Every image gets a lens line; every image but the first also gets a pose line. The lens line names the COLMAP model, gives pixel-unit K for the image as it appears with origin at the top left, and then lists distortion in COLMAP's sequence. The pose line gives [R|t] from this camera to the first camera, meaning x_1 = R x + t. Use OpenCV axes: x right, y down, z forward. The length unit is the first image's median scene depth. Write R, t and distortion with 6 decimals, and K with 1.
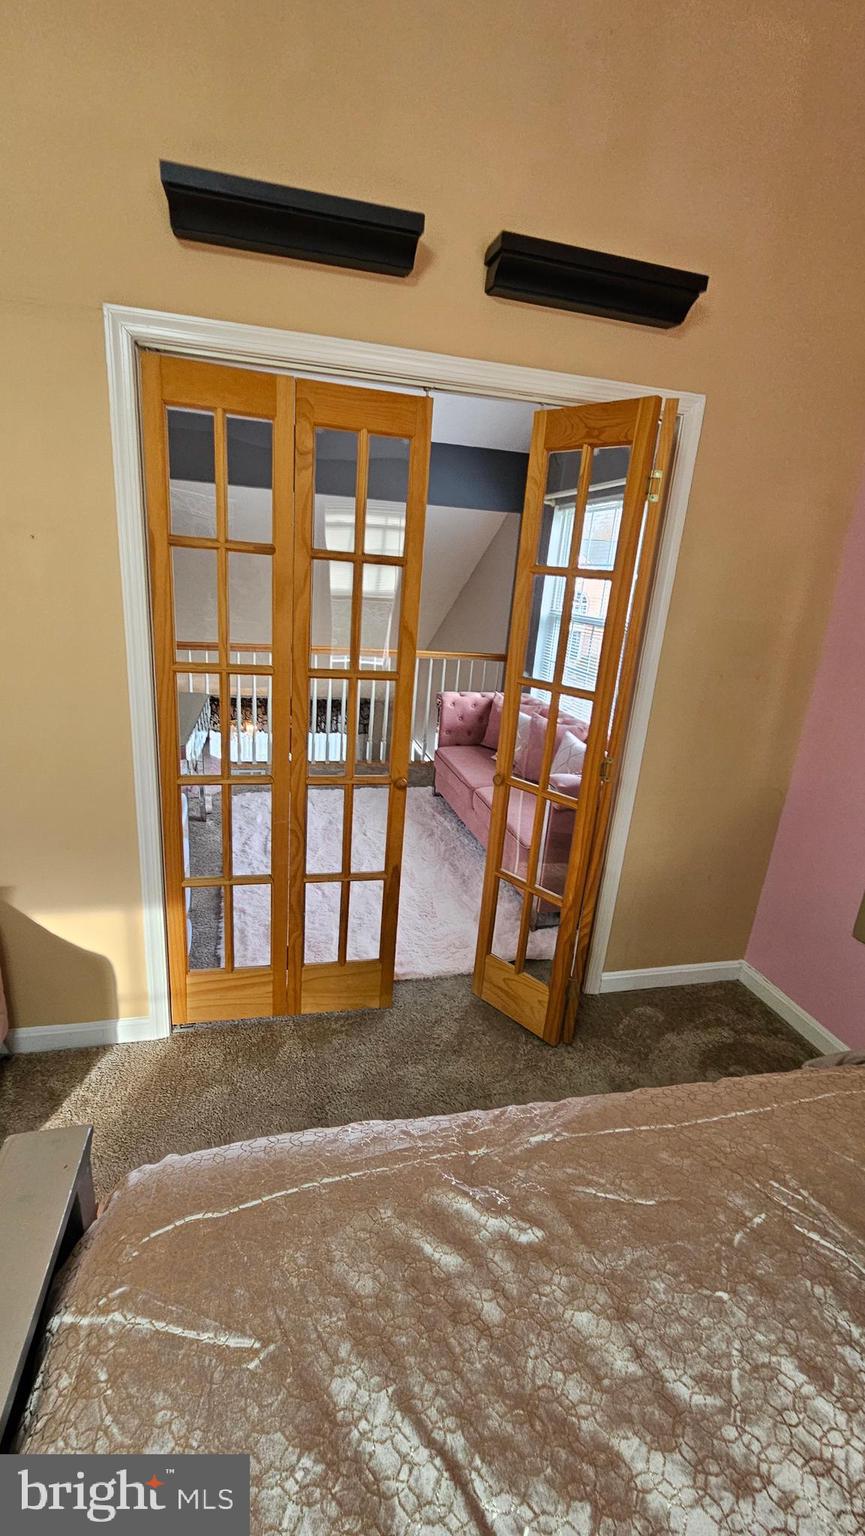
lens RADIAL K [[627.5, 0, 426.8], [0, 627.5, 768.6], [0, 0, 1]] dist [-0.001637, -0.000393]
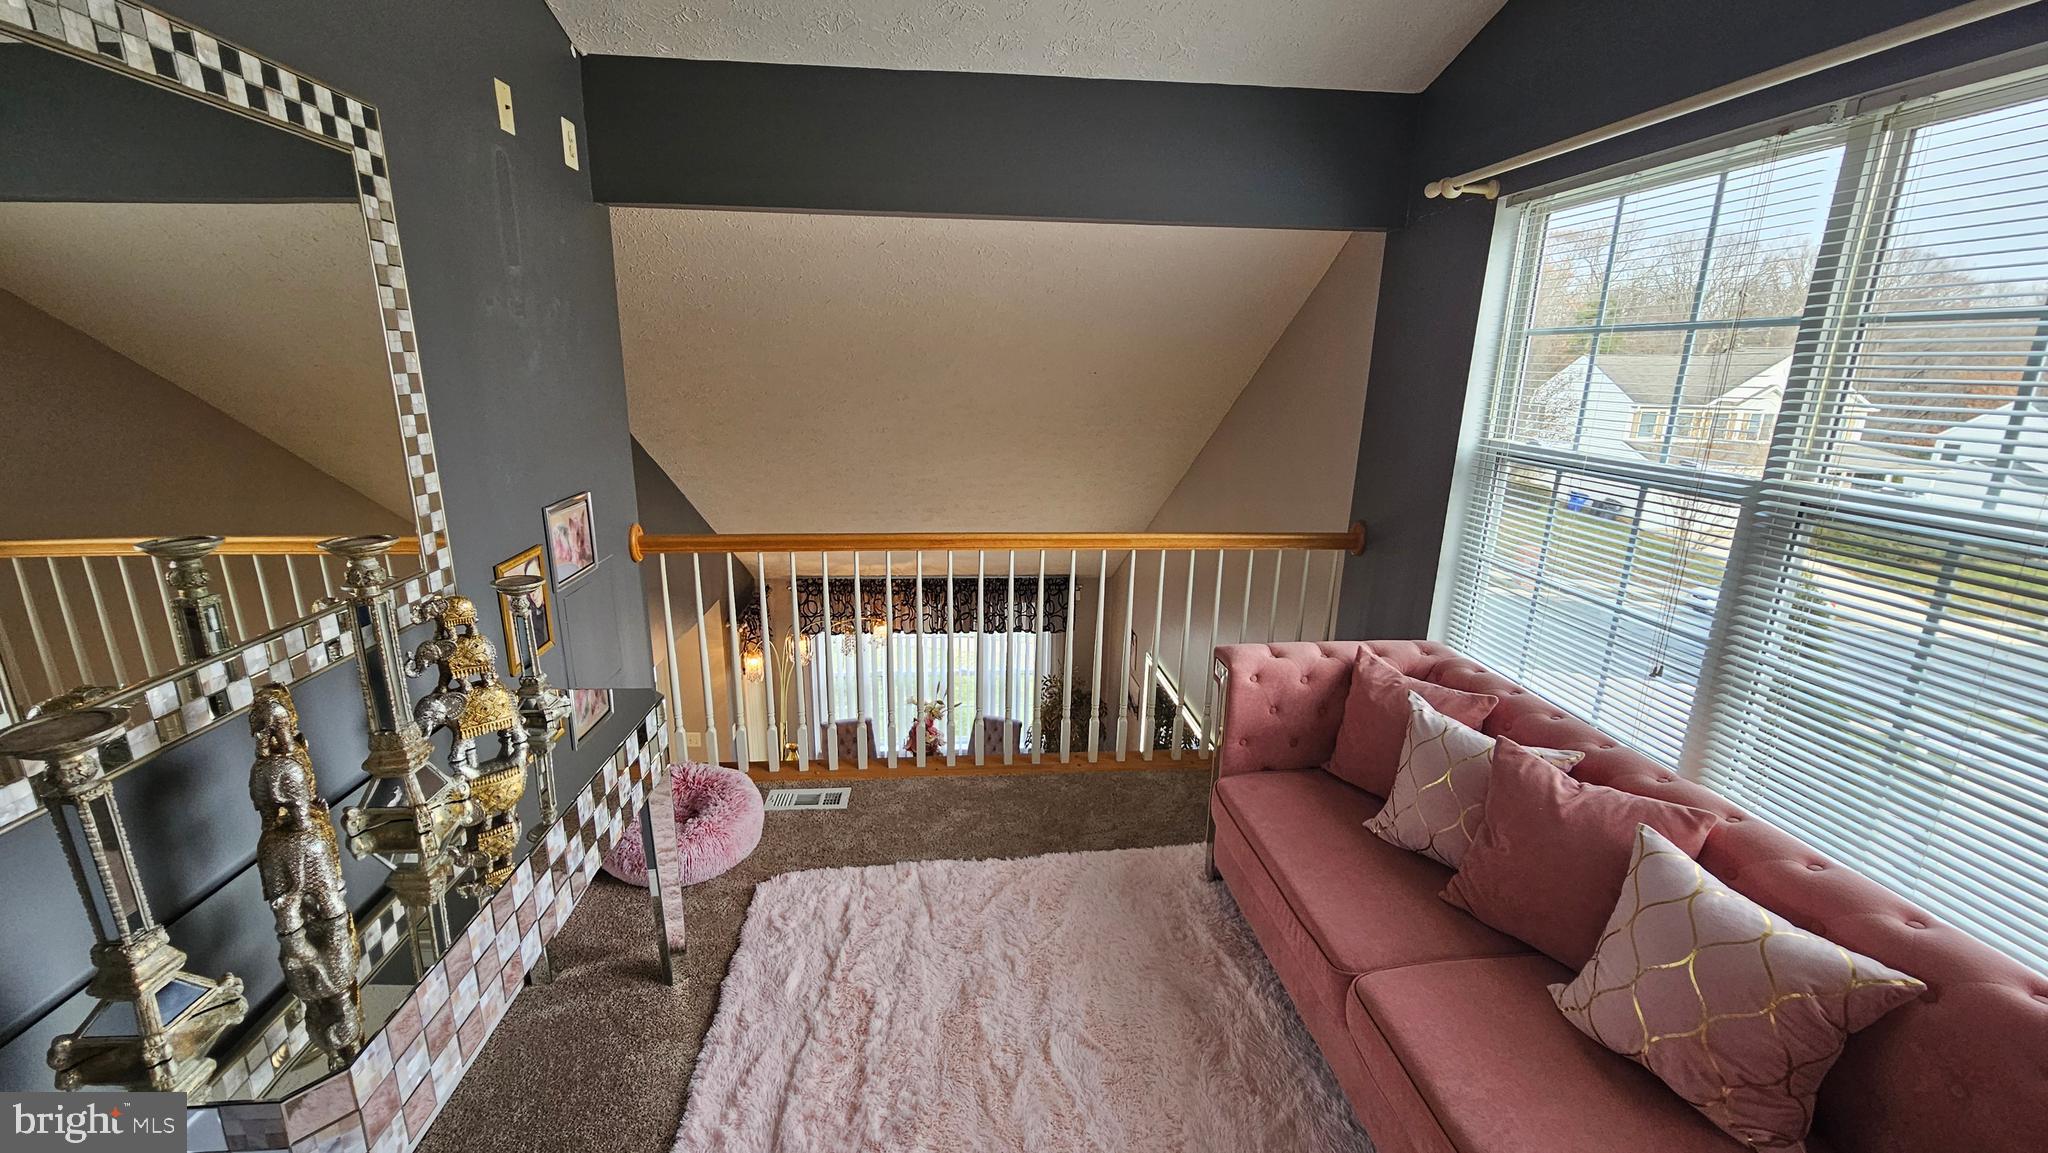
lens RADIAL K [[835.5, 0, 1022.5], [0, 835.5, 587.9], [0, 0, 1]] dist [-0.008145, -0.000167]
pose [[0.987351, -0.015417, -0.157800, -0.023513], [0.008129, 0.998875, -0.046727, -0.135302], [0.158343, 0.044853, 0.986365, 0.416604]]
